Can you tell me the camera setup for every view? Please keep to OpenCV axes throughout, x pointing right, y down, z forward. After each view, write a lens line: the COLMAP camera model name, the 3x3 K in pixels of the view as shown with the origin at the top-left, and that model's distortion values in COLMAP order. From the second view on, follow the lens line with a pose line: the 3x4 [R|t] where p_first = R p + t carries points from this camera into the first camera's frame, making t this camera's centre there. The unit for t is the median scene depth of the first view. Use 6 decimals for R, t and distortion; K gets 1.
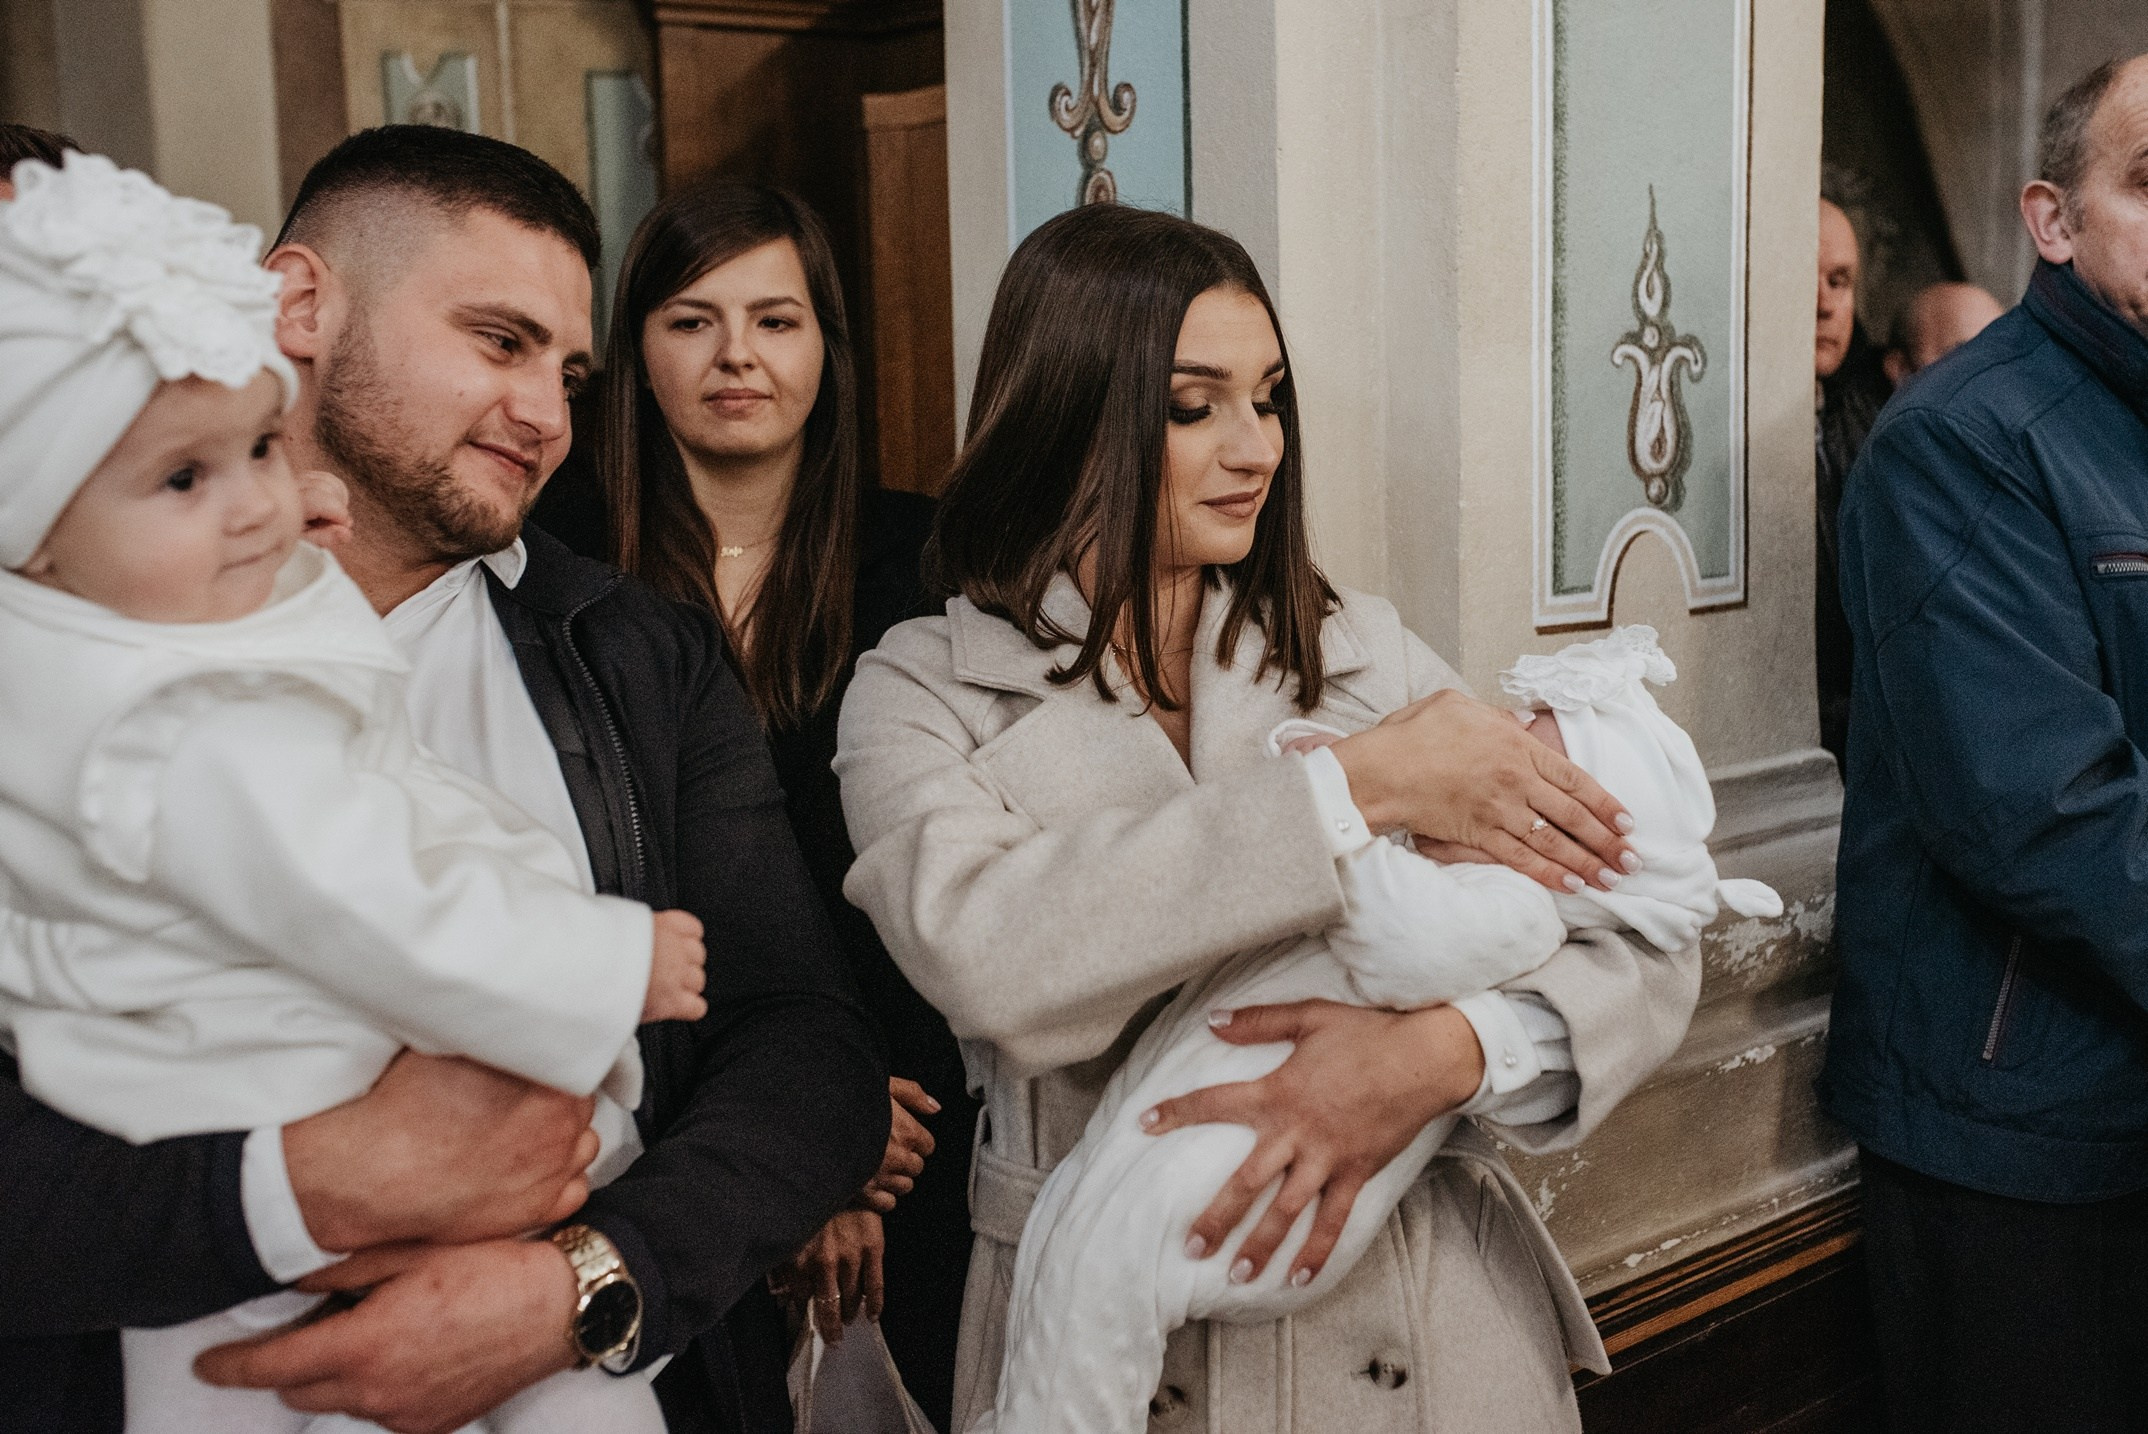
lens RADIAL K [[2315.1, 0, 1213.0], [0, 2315.1, 625.7], [0, 0, 1]] dist [-0.073889, 0.126811]
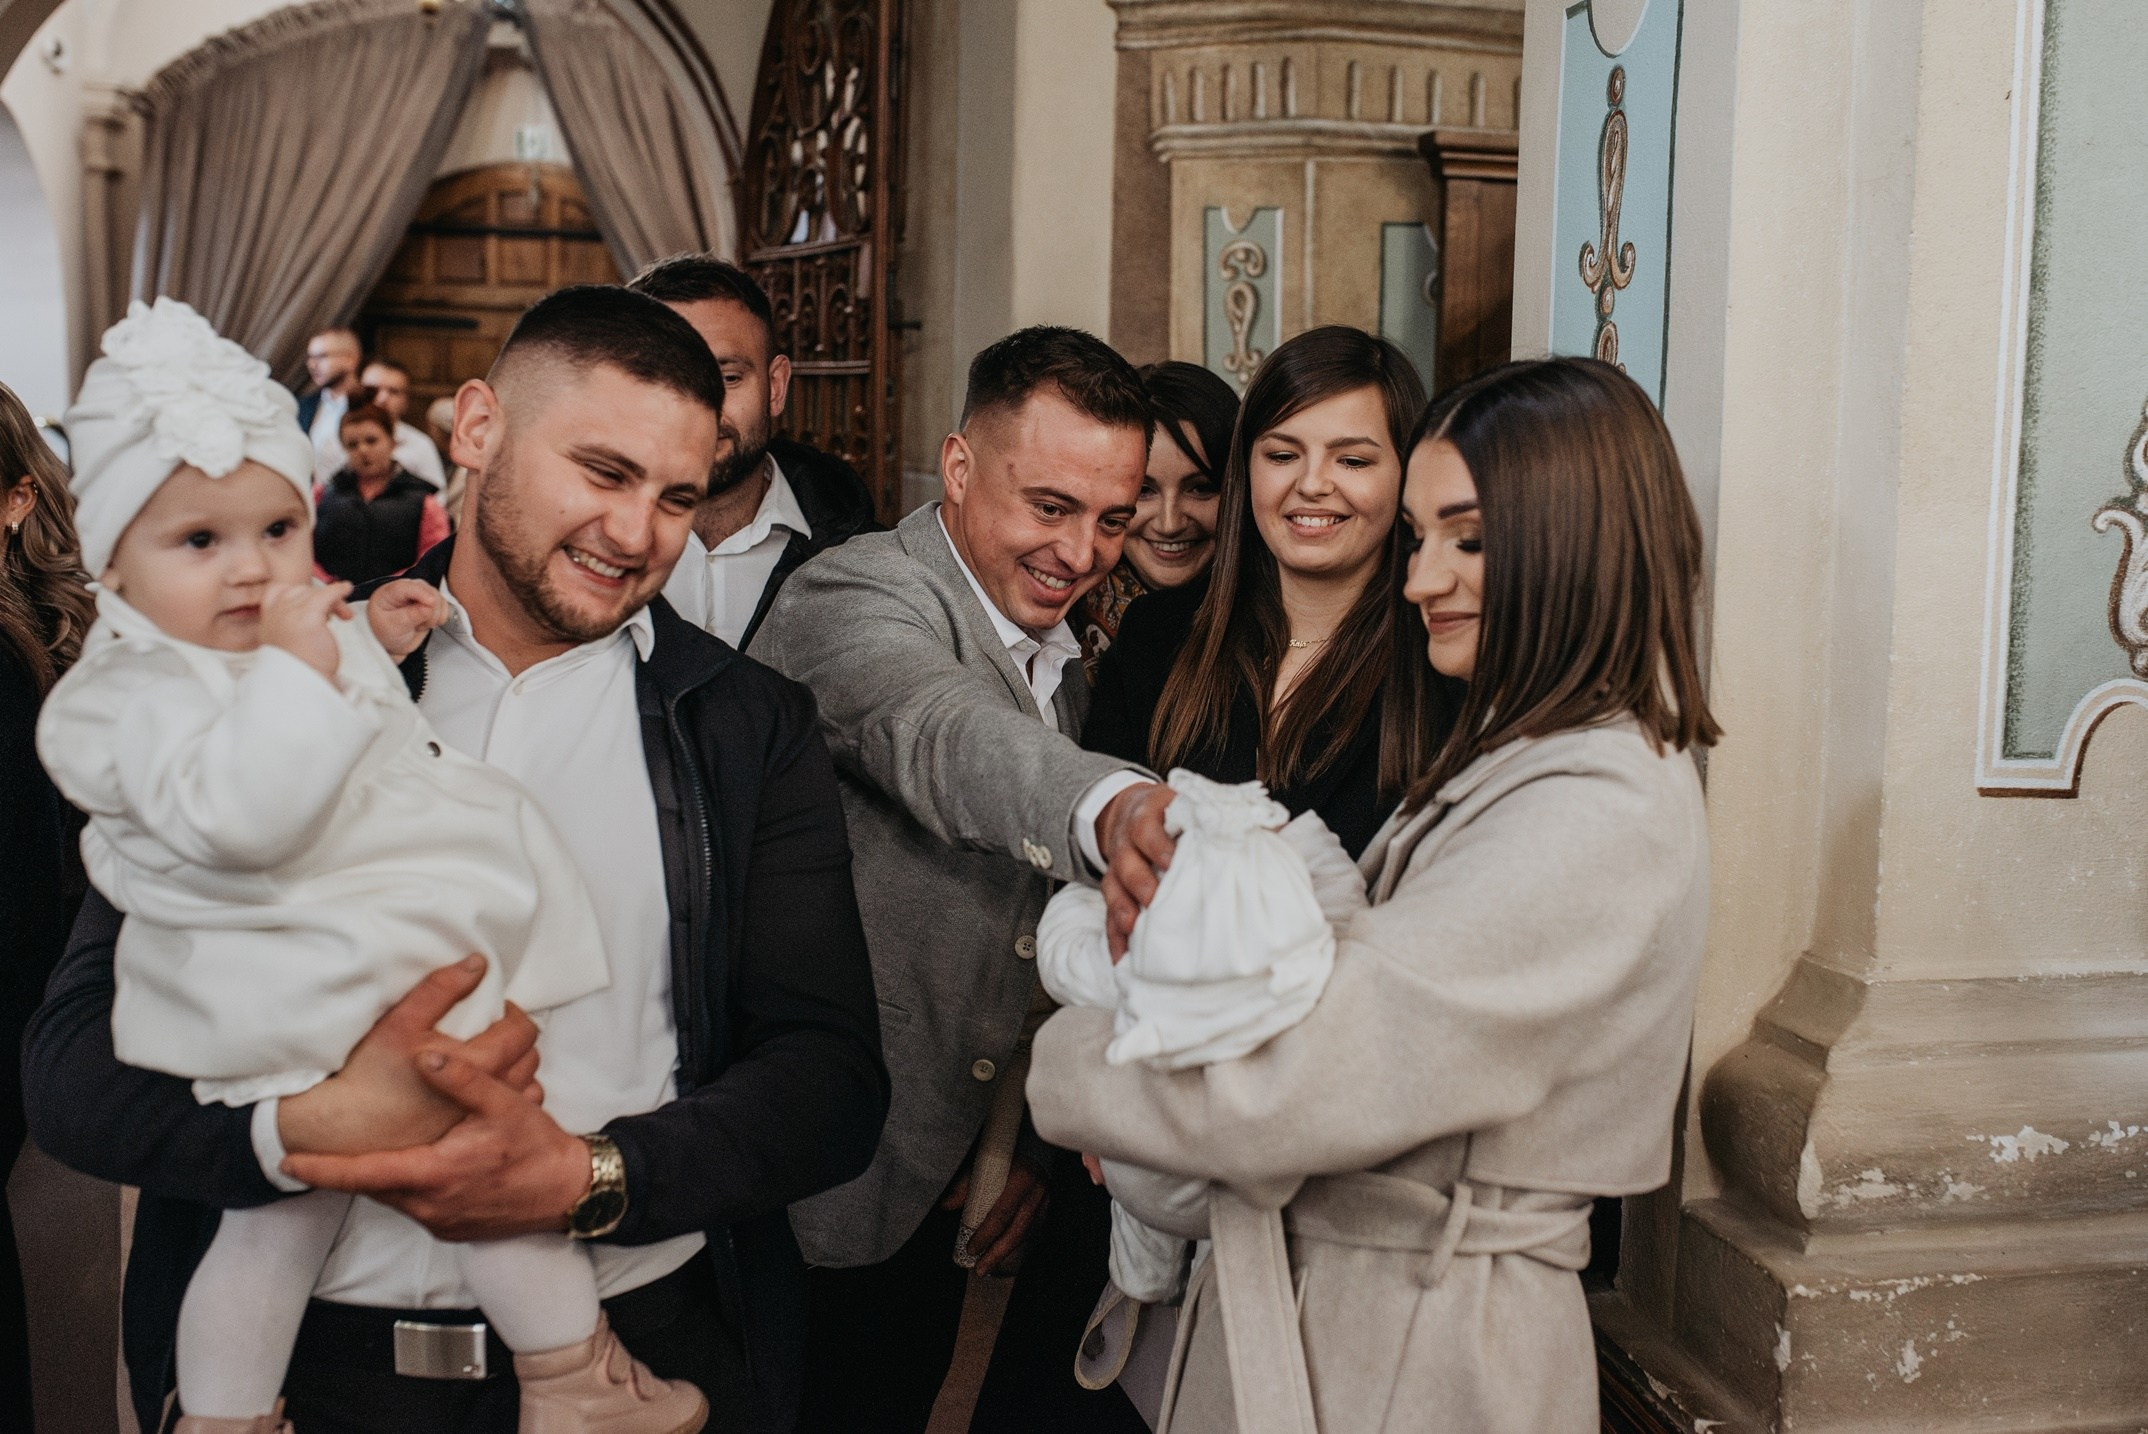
lens RADIAL K [[2216.5, 0, 1140.4], [0, 2216.5, 674.4], [0, 0, 1]] dist [-0.074811, 0.123252]
pose [[0.897044, 0.082587, -0.434156, 0.216534], [-0.095586, 0.995388, -0.008152, -0.005764], [0.431481, 0.048812, 0.900801, -0.009015]]
